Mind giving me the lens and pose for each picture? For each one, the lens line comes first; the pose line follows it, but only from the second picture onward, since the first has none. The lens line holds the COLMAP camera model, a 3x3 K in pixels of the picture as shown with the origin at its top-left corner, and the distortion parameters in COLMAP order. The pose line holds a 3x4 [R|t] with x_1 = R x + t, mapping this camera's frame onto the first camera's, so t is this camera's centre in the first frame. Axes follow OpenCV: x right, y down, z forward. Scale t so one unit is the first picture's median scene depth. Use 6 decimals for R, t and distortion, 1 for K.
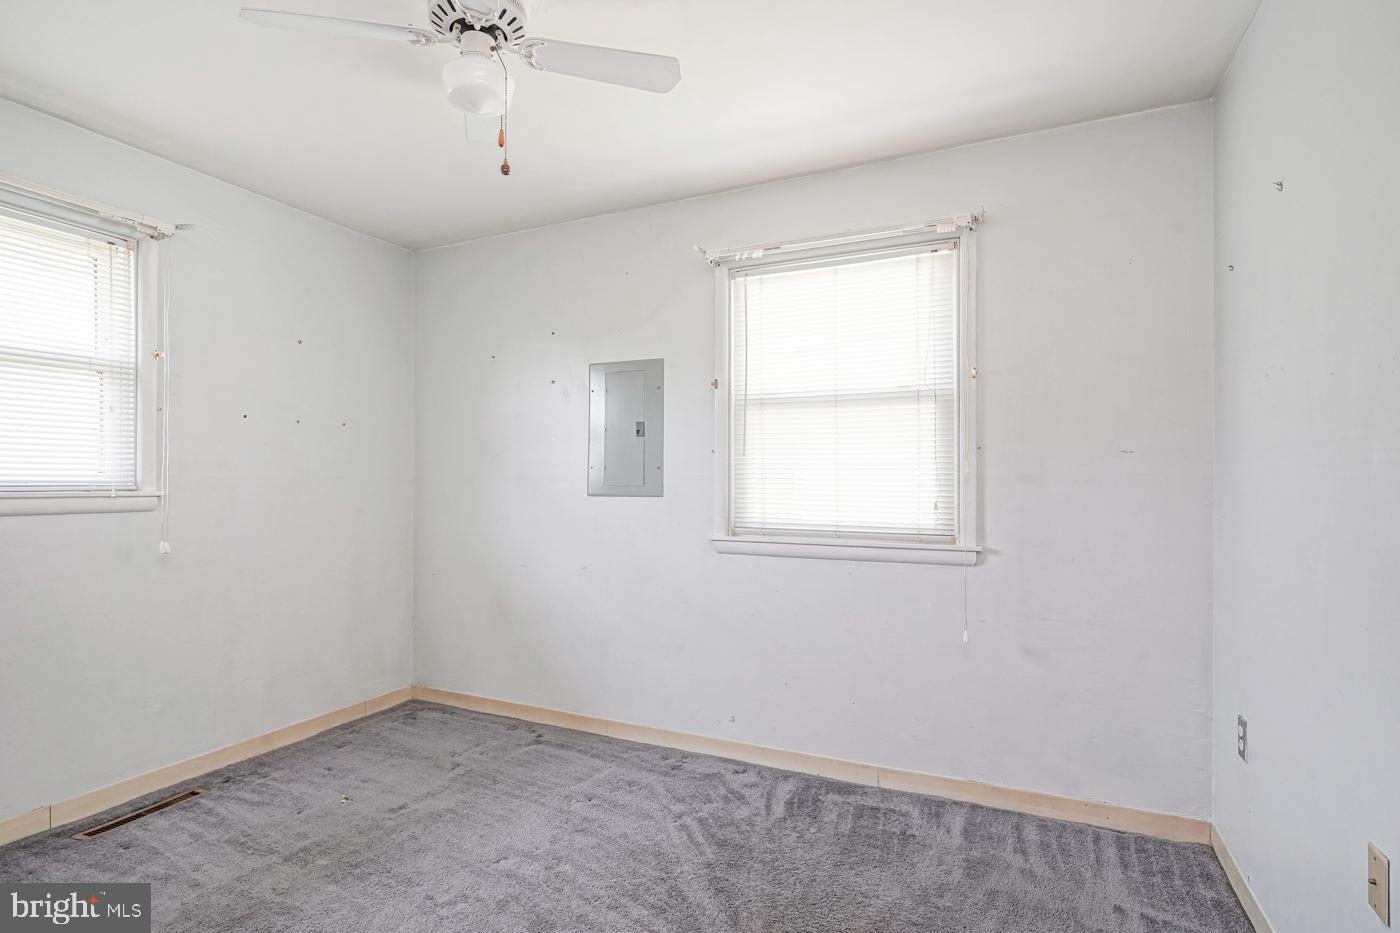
lens RADIAL K [[701.8, 0, 716.2], [0, 701.8, 478.9], [0, 0, 1]] dist [-0.002204, 0.002133]
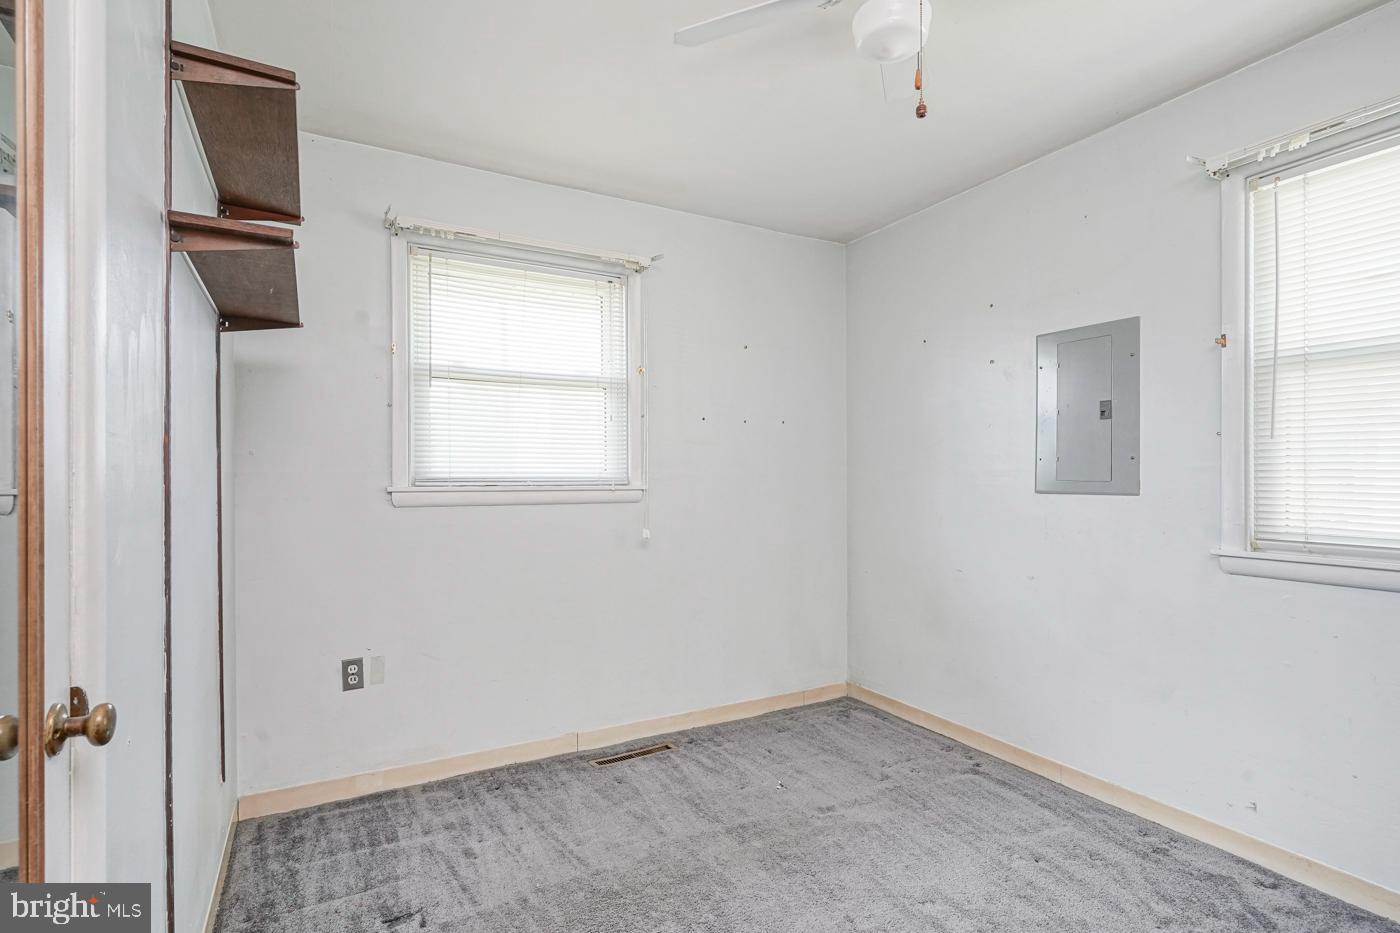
lens RADIAL K [[701.8, 0, 716.2], [0, 701.8, 478.9], [0, 0, 1]] dist [-0.002204, 0.002133]
pose [[0.812170, -0.002368, -0.583417, -0.003671], [0.005291, 0.999981, 0.003307, 0.002617], [0.583397, -0.005773, 0.812166, 0.109763]]
